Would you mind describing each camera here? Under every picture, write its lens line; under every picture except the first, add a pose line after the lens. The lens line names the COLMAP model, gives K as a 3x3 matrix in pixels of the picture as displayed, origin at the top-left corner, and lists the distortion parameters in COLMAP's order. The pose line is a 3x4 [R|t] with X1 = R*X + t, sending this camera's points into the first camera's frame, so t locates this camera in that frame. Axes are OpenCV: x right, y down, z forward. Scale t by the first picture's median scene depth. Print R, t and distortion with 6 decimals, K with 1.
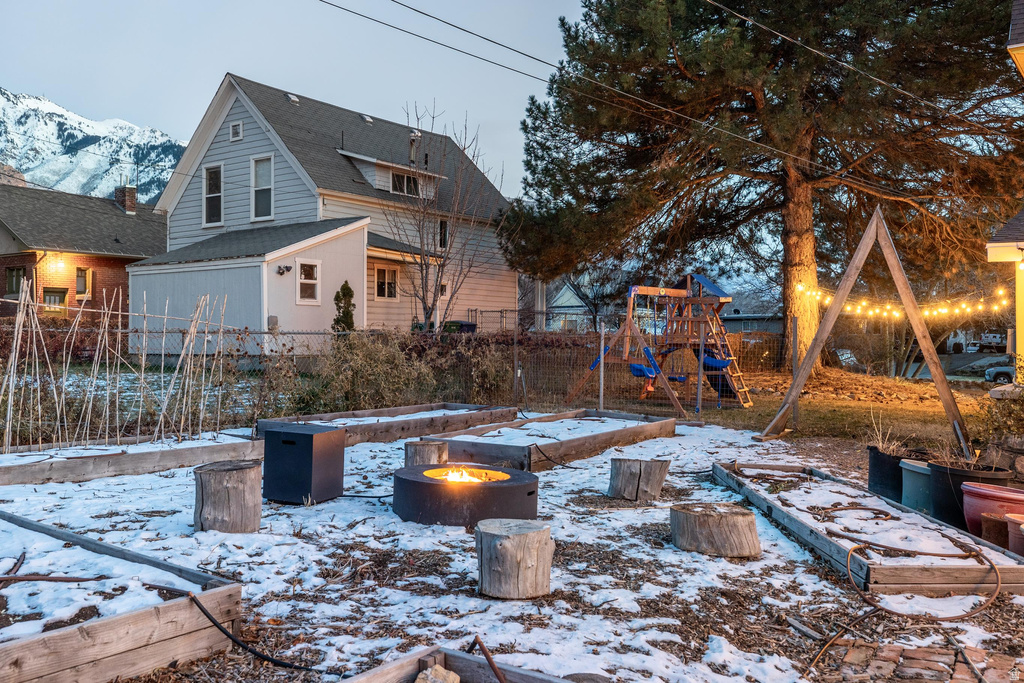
lens RADIAL K [[940.8, 0, 507.2], [0, 940.8, 341.9], [0, 0, 1]] dist [-0.005735, 0.000000]
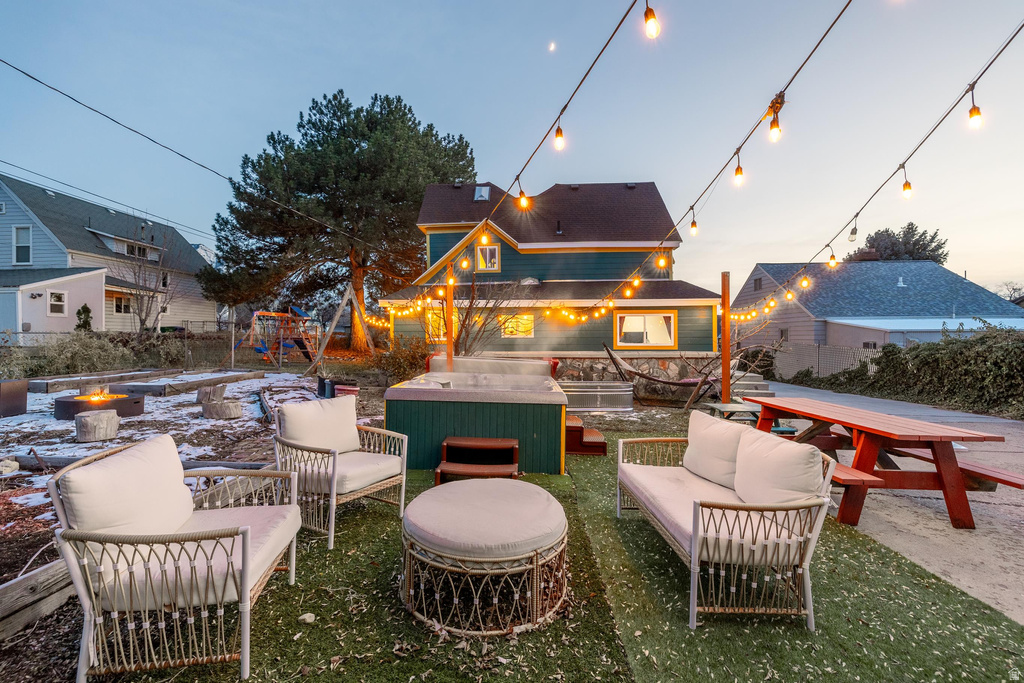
lens RADIAL K [[434.6, 0, 510.3], [0, 434.6, 337.7], [0, 0, 1]] dist [0.000802, -0.001148]
pose [[0.848761, -0.005457, 0.528749, 0.064118], [0.004798, 0.999985, 0.002618, 0.001094], [-0.528756, 0.000315, 0.848774, -0.102395]]
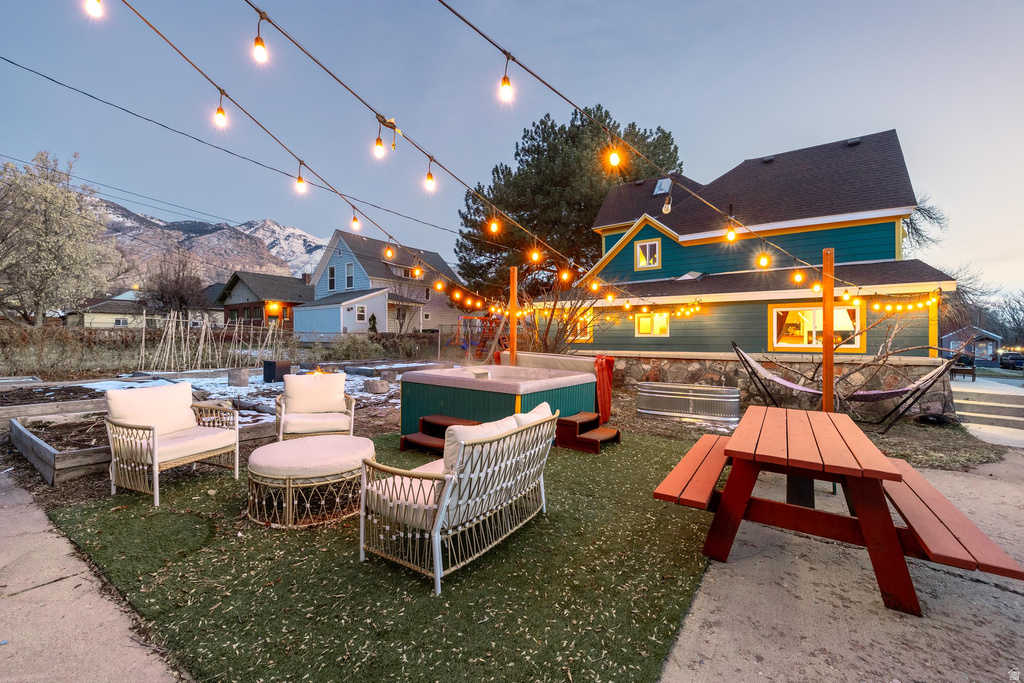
lens RADIAL K [[434.6, 0, 513.3], [0, 434.6, 340.9], [0, 0, 1]] dist [0.000802, -0.001148]
pose [[0.999992, -0.000604, -0.003970, 0.182694], [0.000622, 0.999989, 0.004563, 0.004568], [0.003967, -0.004566, 0.999982, -0.157564]]
